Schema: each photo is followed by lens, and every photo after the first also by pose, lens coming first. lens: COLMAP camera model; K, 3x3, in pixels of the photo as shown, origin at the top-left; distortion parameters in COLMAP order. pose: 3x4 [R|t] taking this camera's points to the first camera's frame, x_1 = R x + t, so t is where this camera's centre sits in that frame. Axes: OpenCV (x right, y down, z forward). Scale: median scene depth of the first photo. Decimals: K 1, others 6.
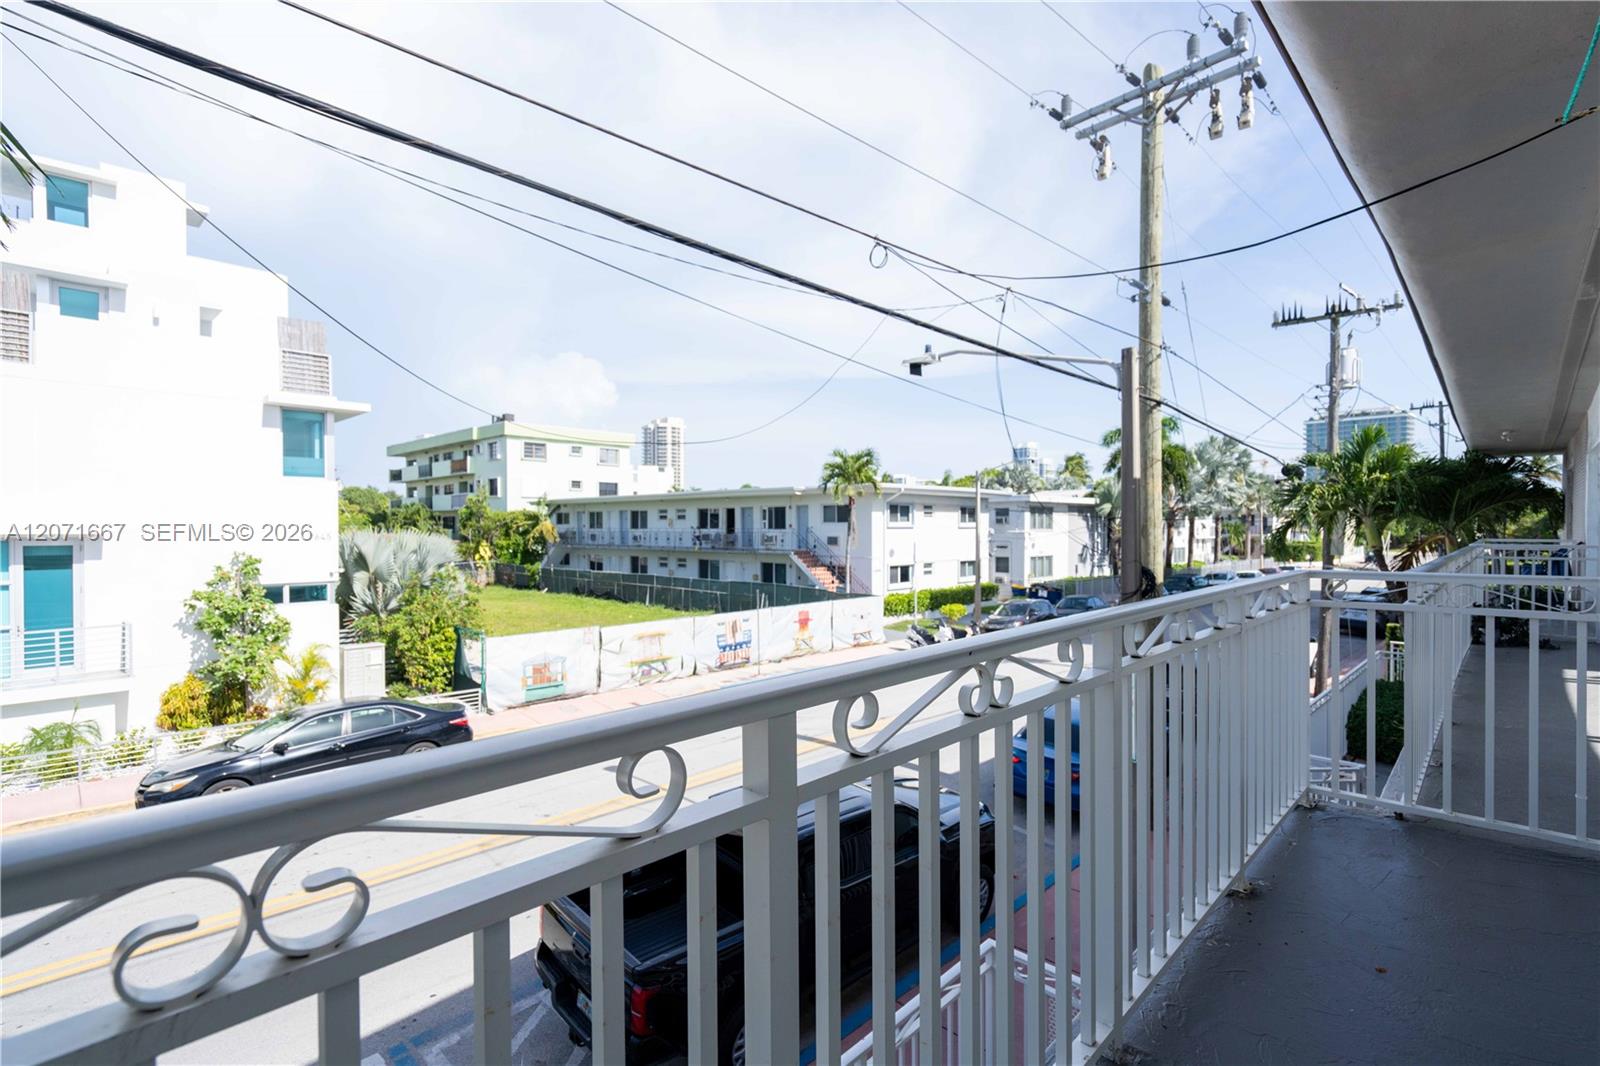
lens RADIAL K [[745.9, 0, 807.9], [0, 745.9, 545.5], [0, 0, 1]] dist [0.001381, 0.000460]
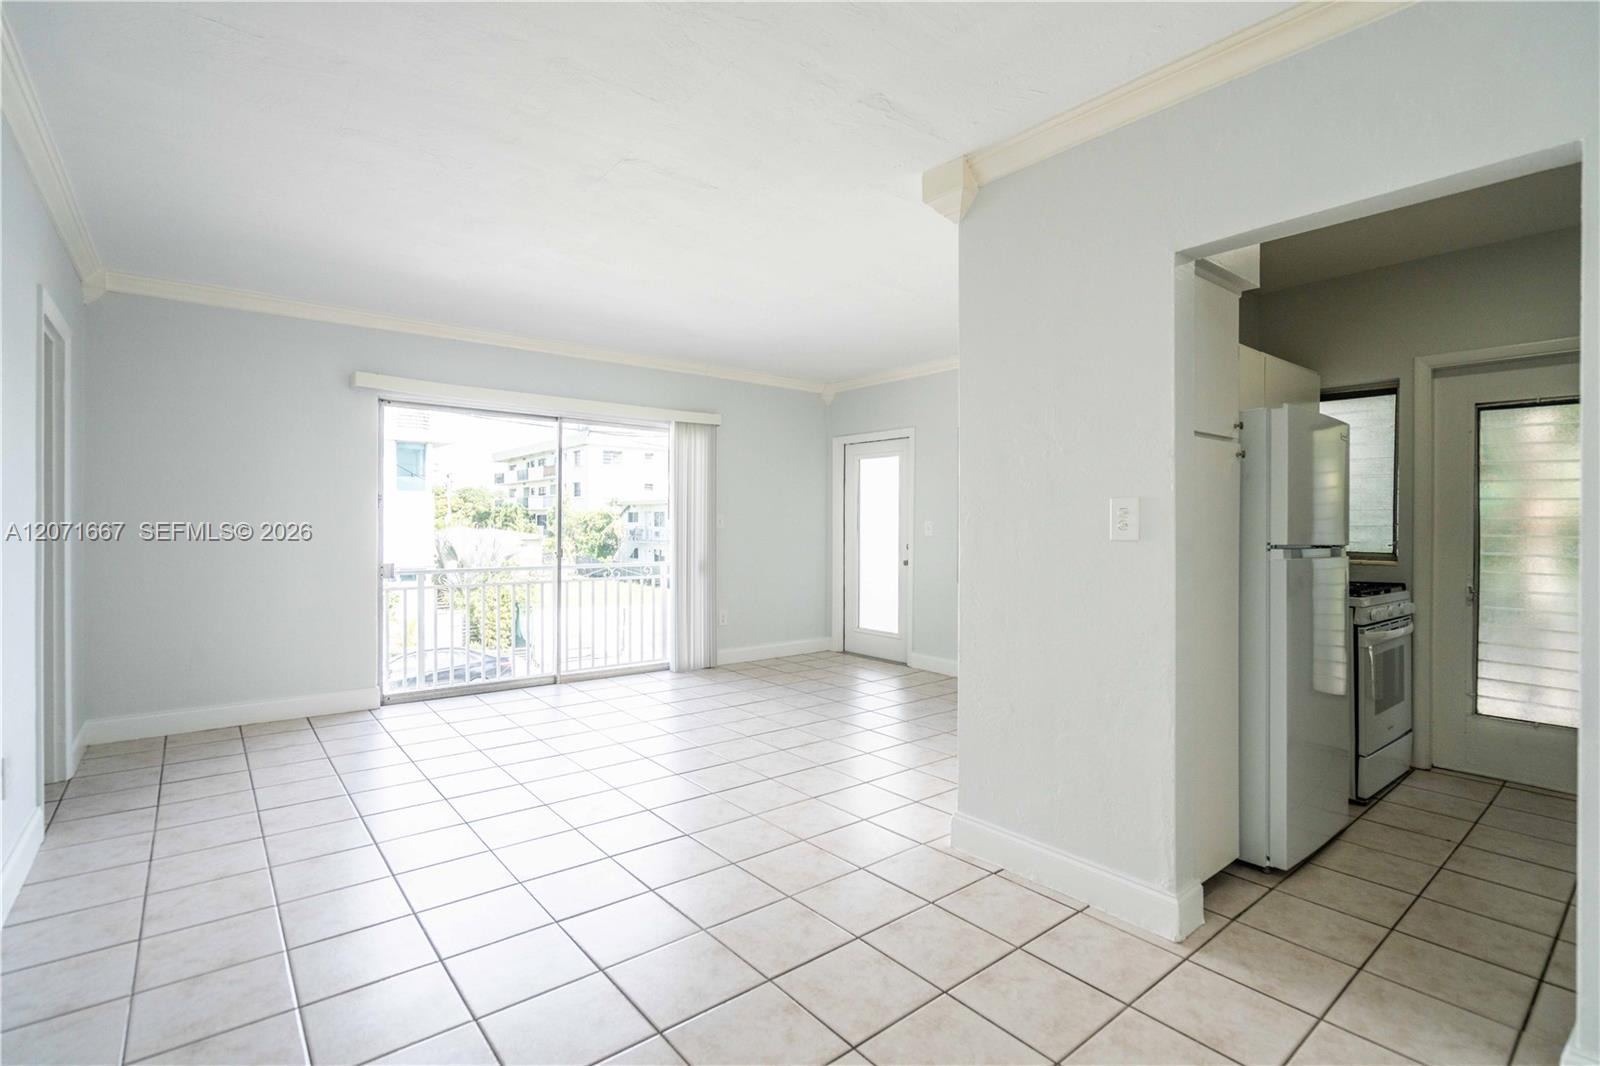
lens RADIAL K [[745.9, 0, 808.0], [0, 745.9, 538.4], [0, 0, 1]] dist [0.001381, 0.000460]
pose [[0.991947, 0.006596, -0.126480, 0.113186], [-0.007103, 0.999968, -0.003561, -0.002507], [0.126453, 0.004431, 0.991963, -0.138390]]
